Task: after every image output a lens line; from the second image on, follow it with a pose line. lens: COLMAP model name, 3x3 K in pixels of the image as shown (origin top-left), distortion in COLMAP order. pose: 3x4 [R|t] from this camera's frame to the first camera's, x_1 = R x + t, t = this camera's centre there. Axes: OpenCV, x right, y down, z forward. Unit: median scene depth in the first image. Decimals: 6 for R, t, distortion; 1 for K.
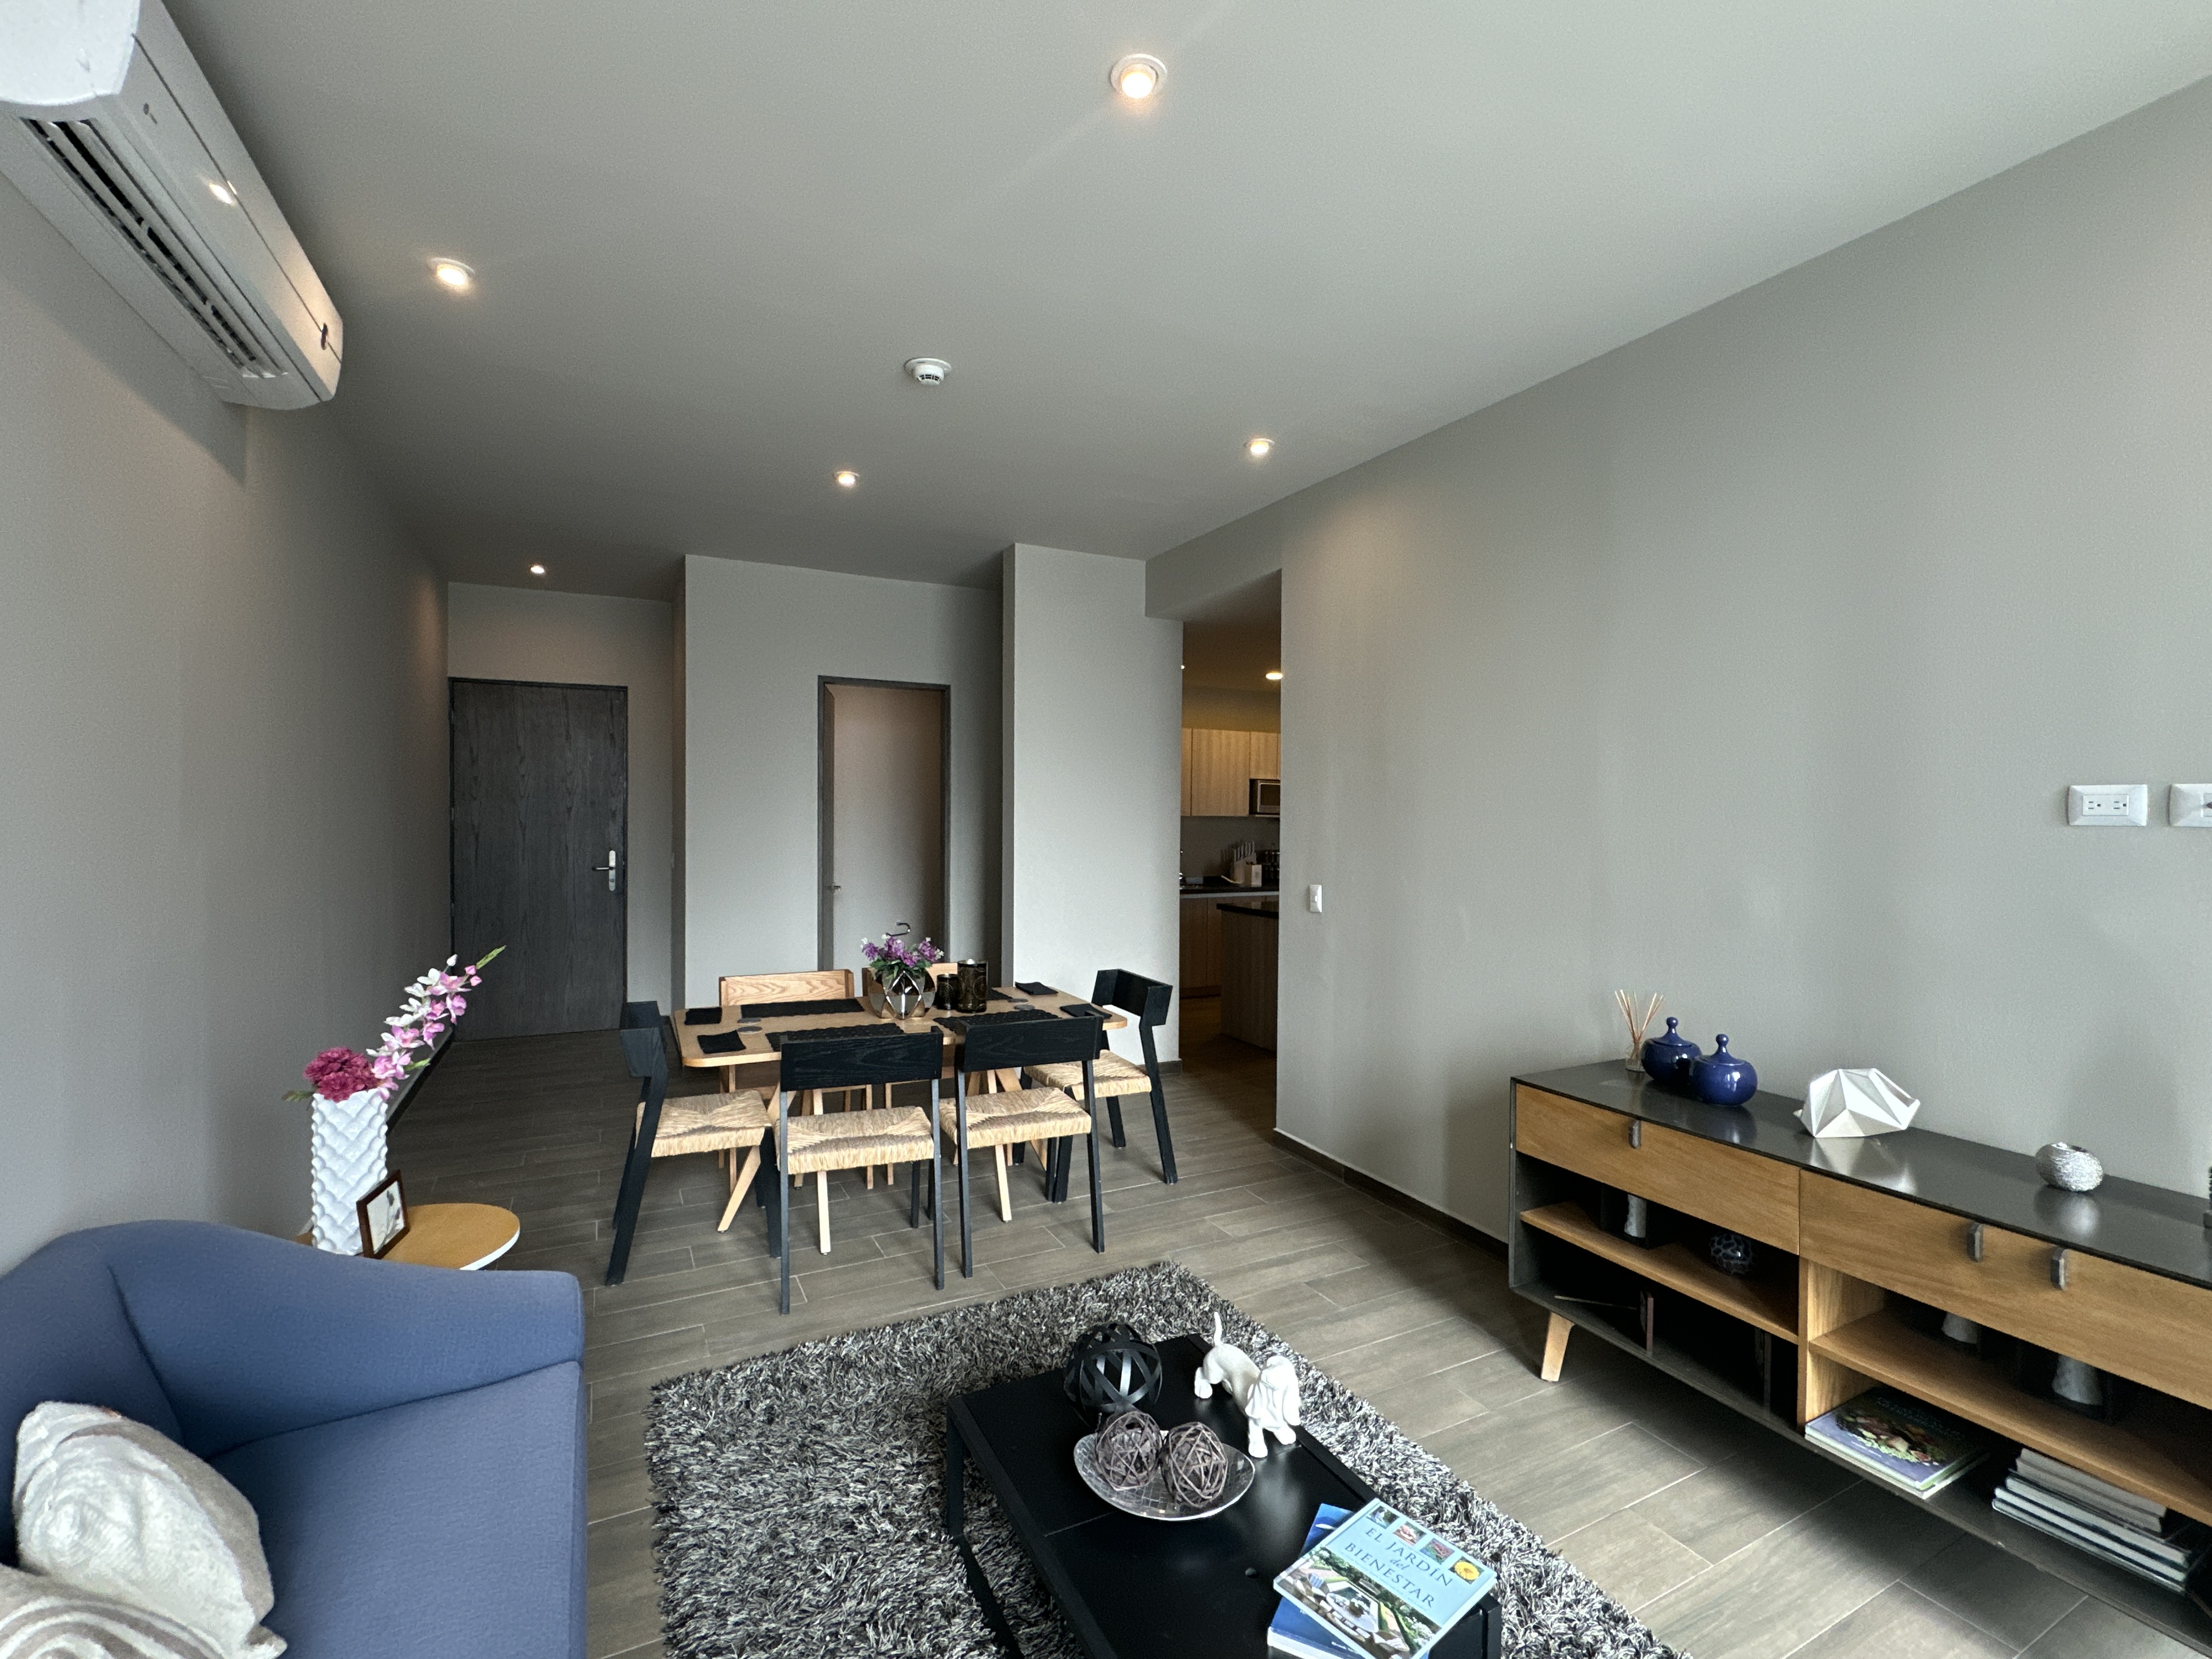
lens RADIAL K [[962.4, 0, 1104.4], [0, 962.4, 830.1], [0, 0, 1]] dist [0.000098, 0.000000]
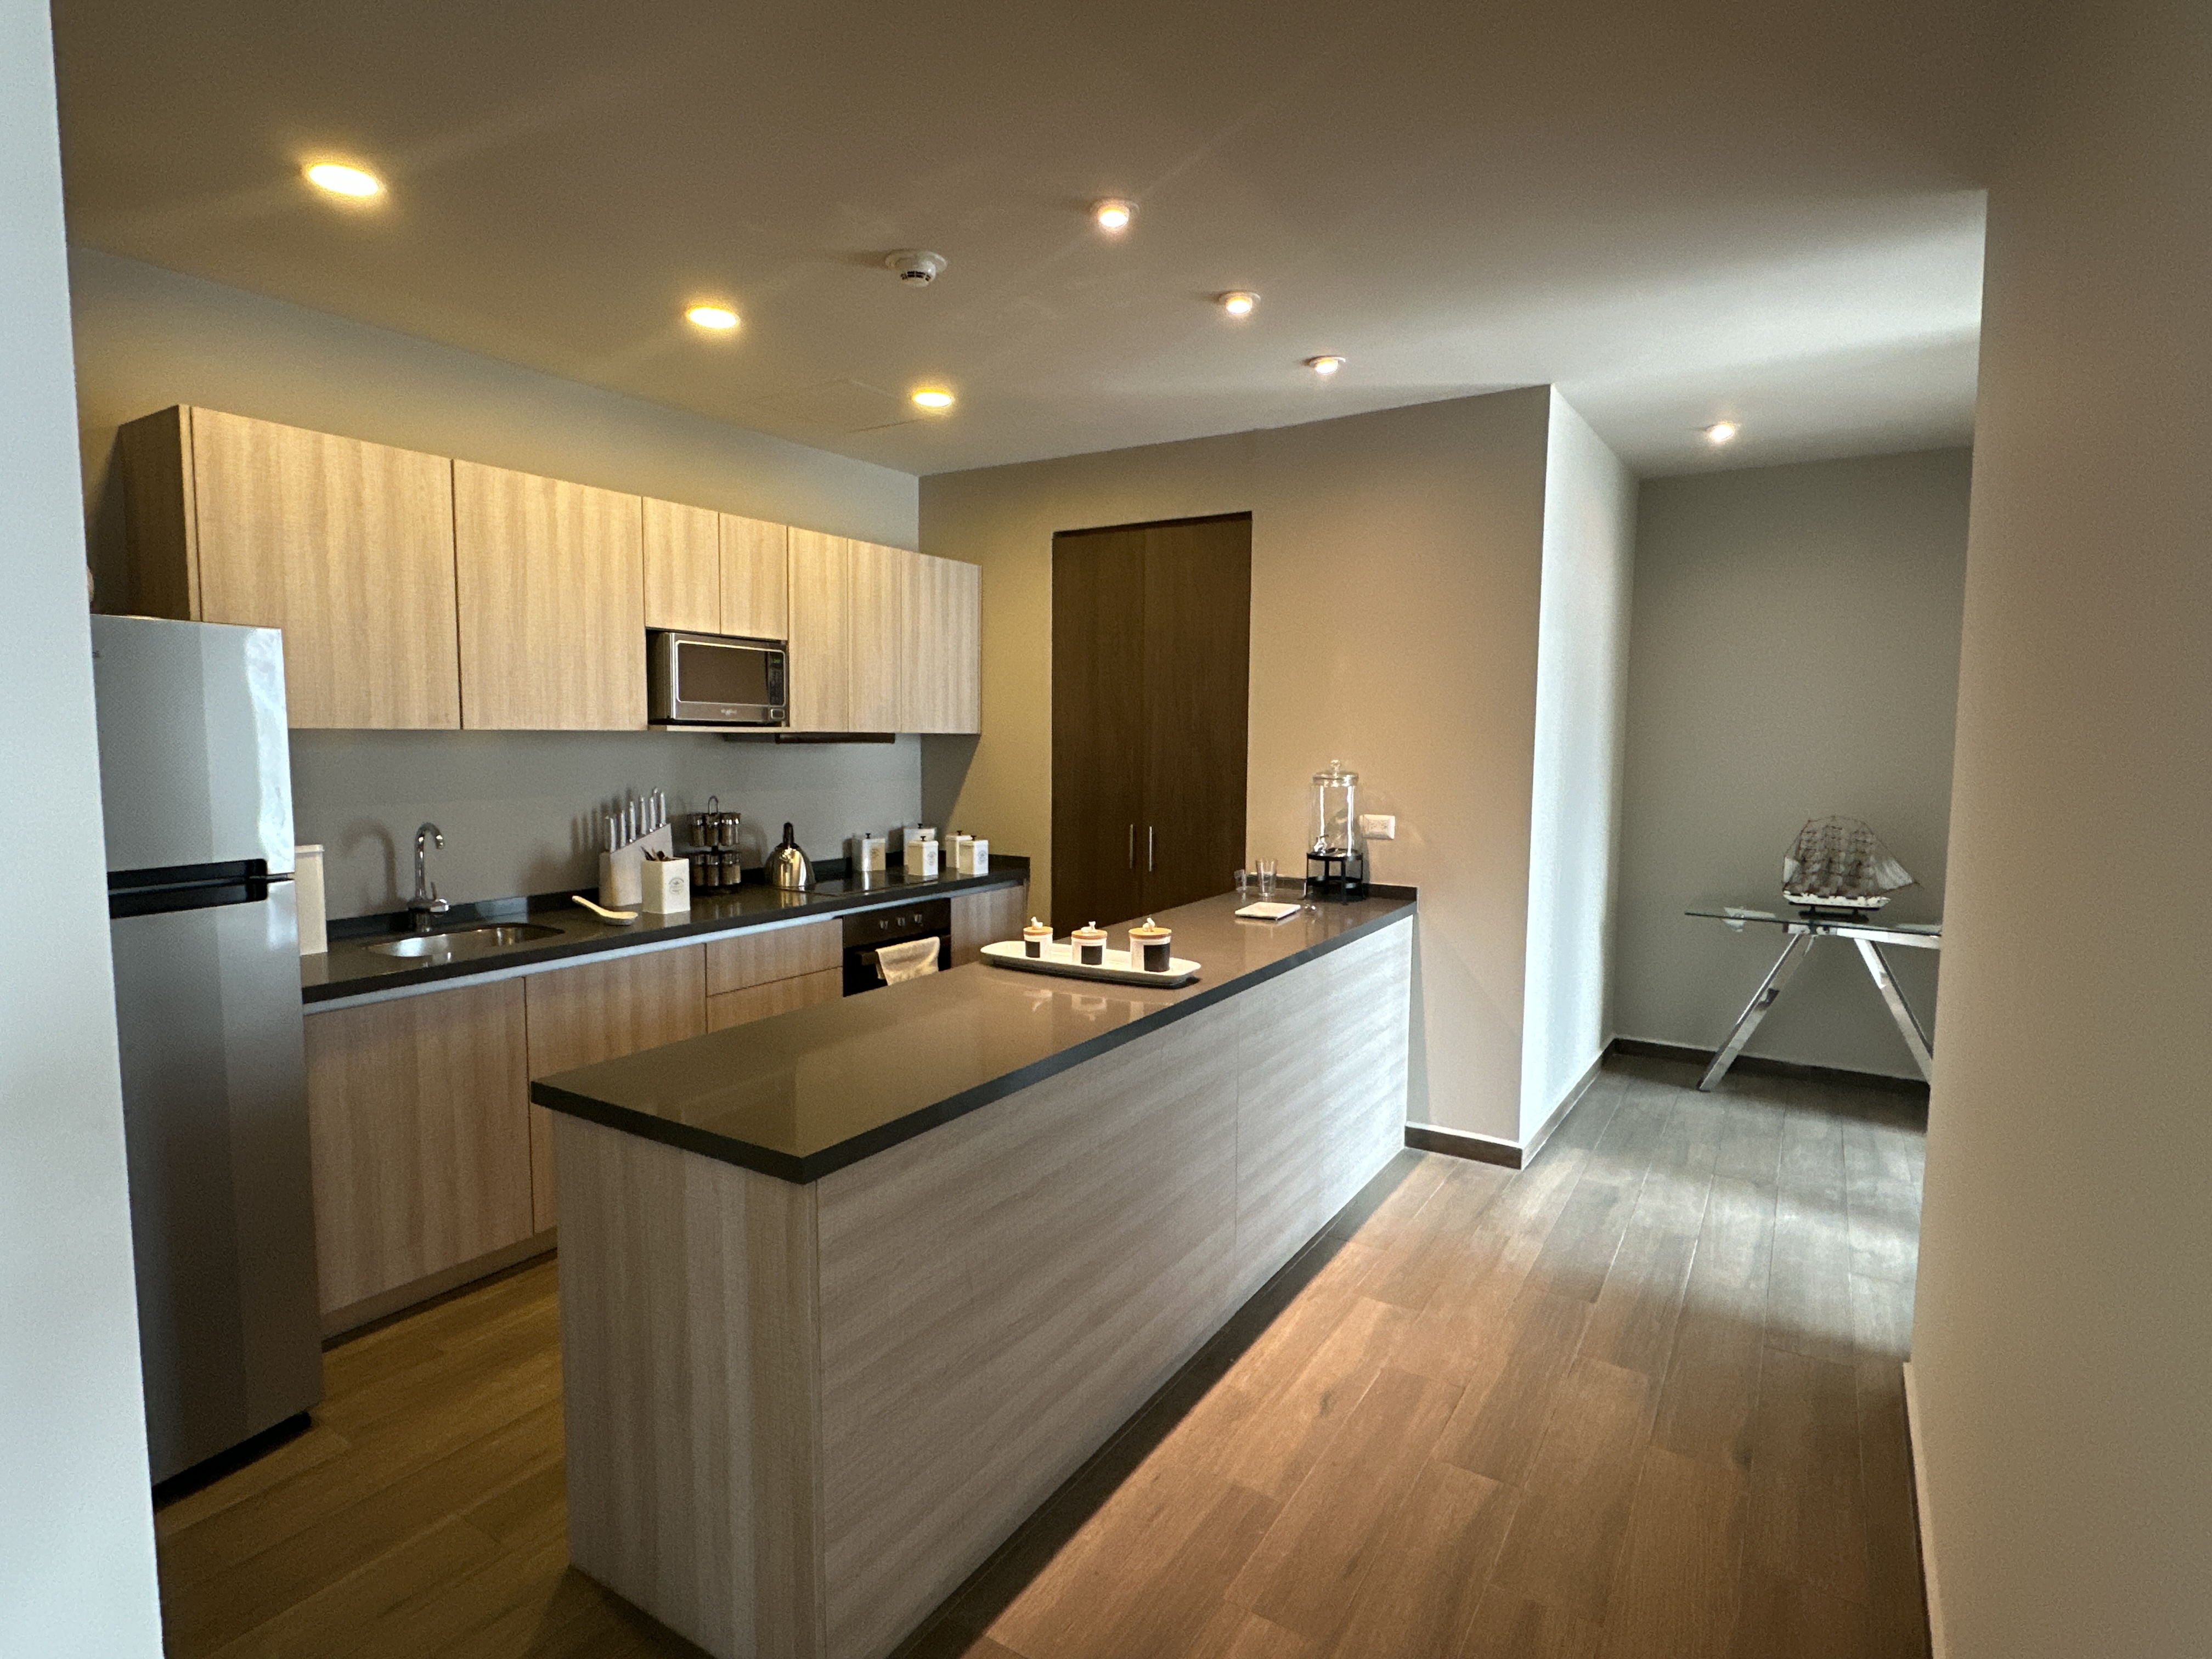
lens RADIAL K [[1143.3, 0, 1102.2], [0, 1143.3, 829.7], [0, 0, 1]] dist [0.002575, 0.000051]
pose [[0.861050, -0.046007, 0.506435, 0.076260], [0.013475, 0.997613, 0.067719, -0.003692], [-0.508342, -0.051485, 0.859615, 0.532817]]
